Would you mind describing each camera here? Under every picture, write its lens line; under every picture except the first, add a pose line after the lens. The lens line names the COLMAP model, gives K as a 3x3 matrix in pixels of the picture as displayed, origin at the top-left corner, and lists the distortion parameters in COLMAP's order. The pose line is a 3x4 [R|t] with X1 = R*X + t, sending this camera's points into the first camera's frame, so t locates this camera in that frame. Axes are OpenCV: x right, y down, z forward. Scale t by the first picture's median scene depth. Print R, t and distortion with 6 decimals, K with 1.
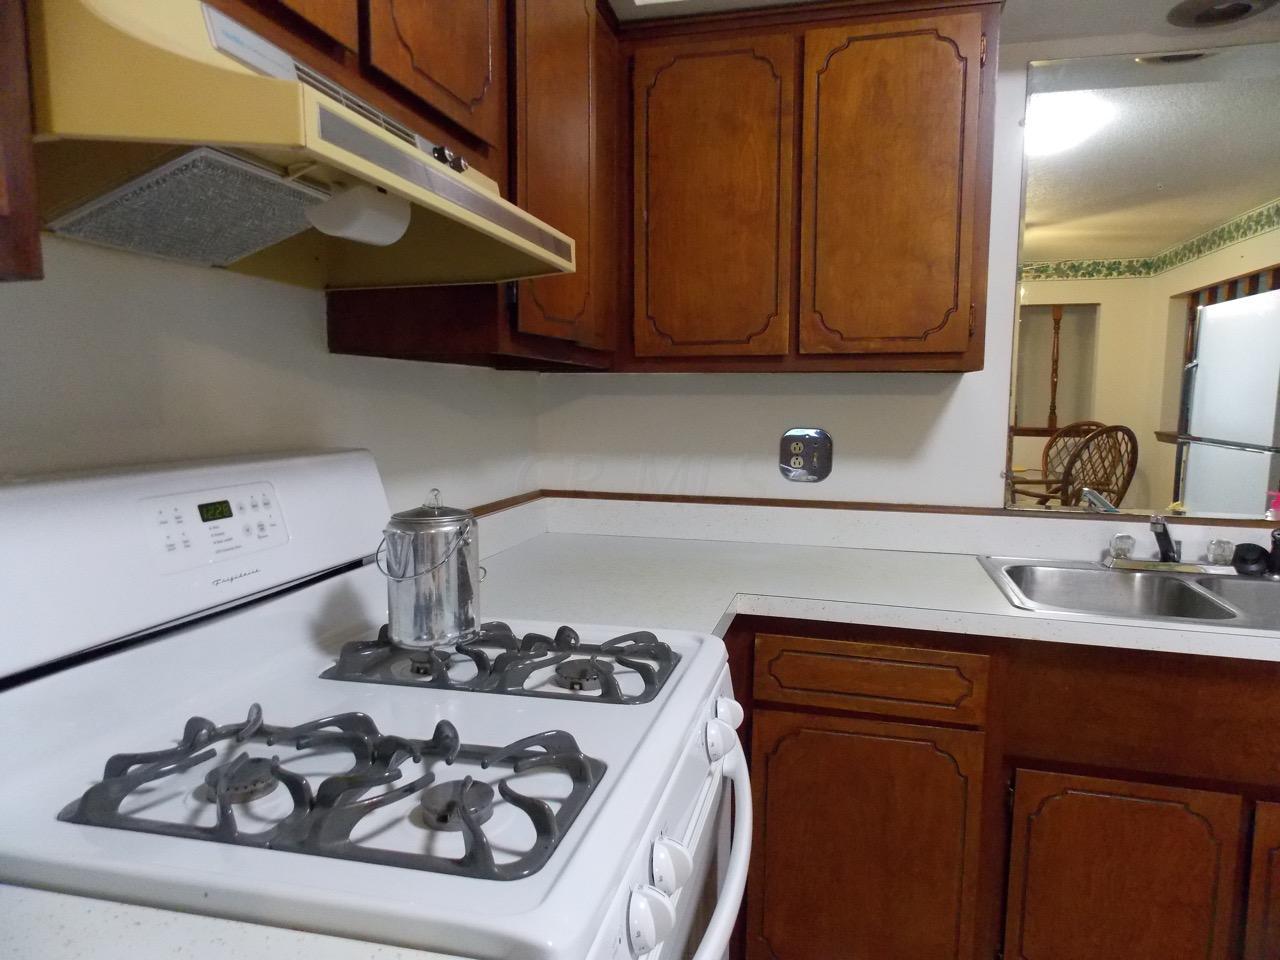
lens RADIAL K [[843.8, 0, 643.5], [0, 843.8, 483.0], [0, 0, 1]] dist [0.010323, -0.008654]
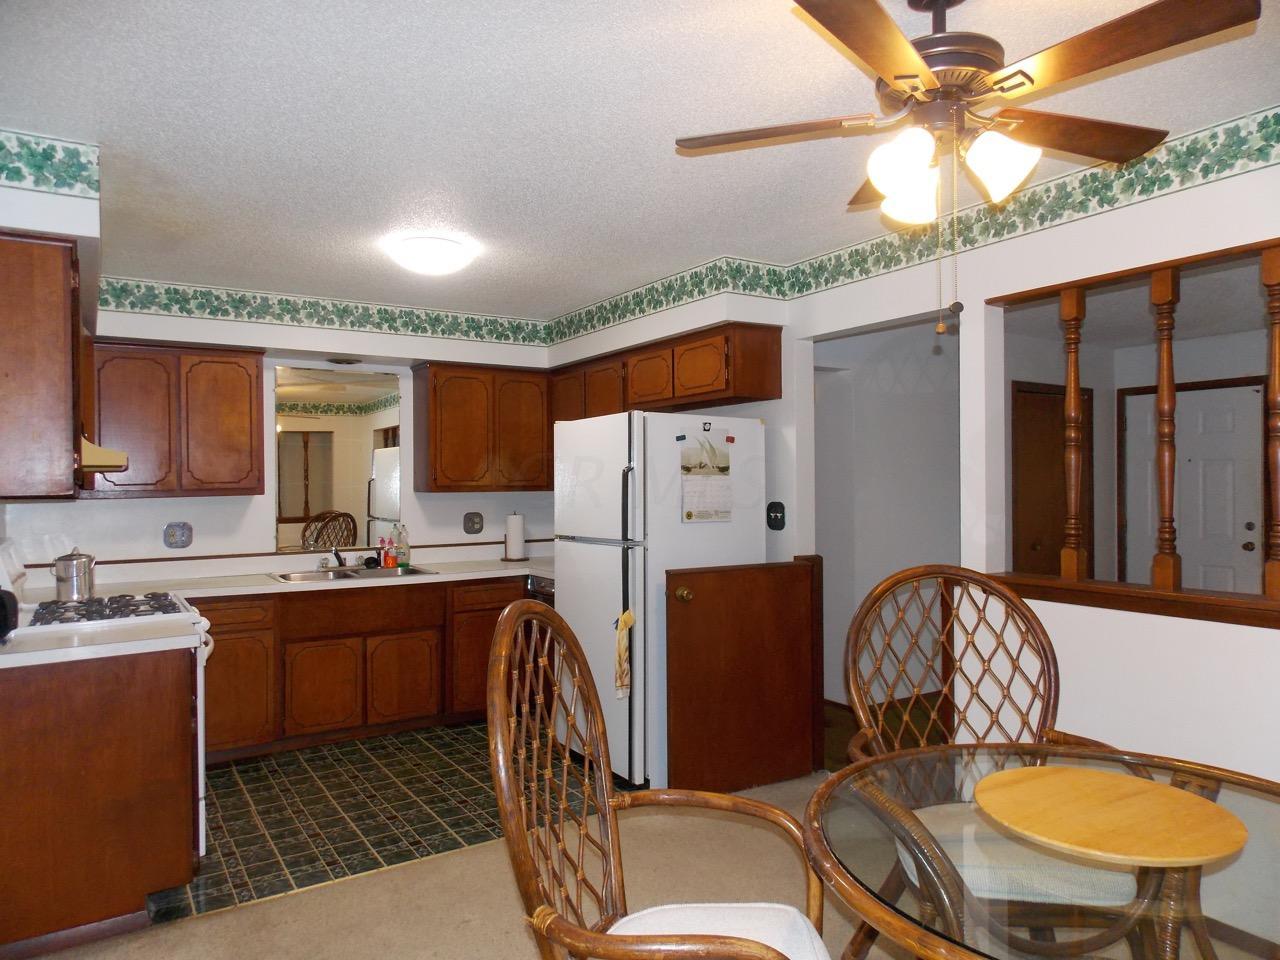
lens RADIAL K [[843.8, 0, 643.5], [0, 843.8, 483.0], [0, 0, 1]] dist [0.010323, -0.008654]
pose [[0.684665, -0.010395, 0.728784, -0.262542], [0.087919, 0.993775, -0.068422, 0.041587], [-0.723536, 0.110920, 0.681317, -0.611878]]
